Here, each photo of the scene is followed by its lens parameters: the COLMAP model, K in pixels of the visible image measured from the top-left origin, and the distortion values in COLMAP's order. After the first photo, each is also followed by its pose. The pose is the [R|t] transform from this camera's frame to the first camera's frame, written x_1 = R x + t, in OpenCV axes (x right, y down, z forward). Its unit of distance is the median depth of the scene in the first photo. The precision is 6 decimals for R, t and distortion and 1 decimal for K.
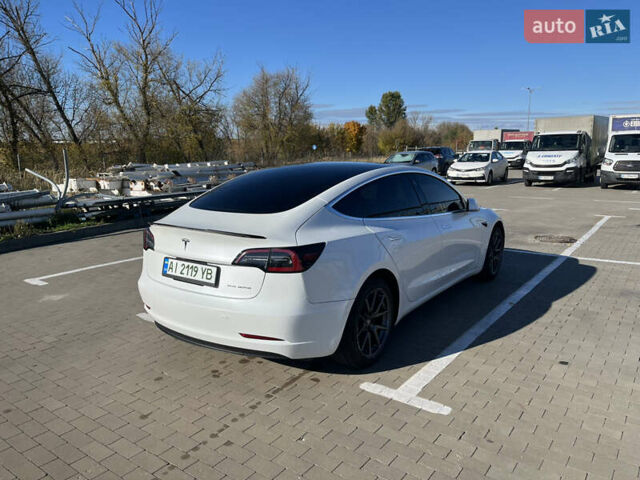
lens RADIAL K [[485.0, 0, 322.9], [0, 485.0, 237.3], [0, 0, 1]] dist [0.060957, -0.085013]
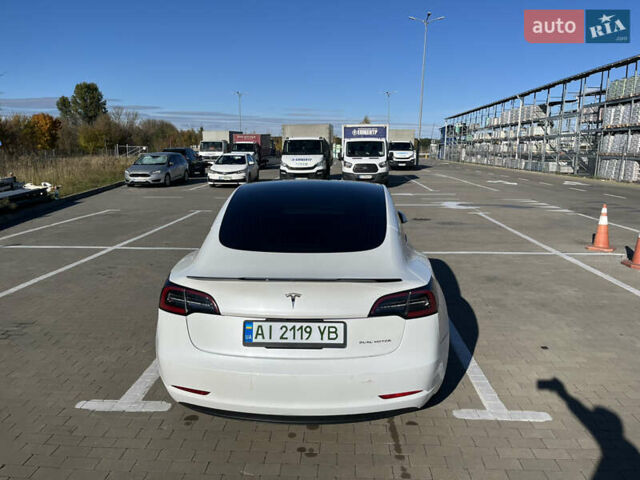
lens RADIAL K [[485.0, 0, 322.9], [0, 485.0, 237.3], [0, 0, 1]] dist [0.060957, -0.085013]
pose [[0.833565, -0.087977, 0.545371, -0.111013], [0.086082, 0.995864, 0.029077, -0.017746], [-0.545673, 0.022709, 0.837690, 0.053797]]
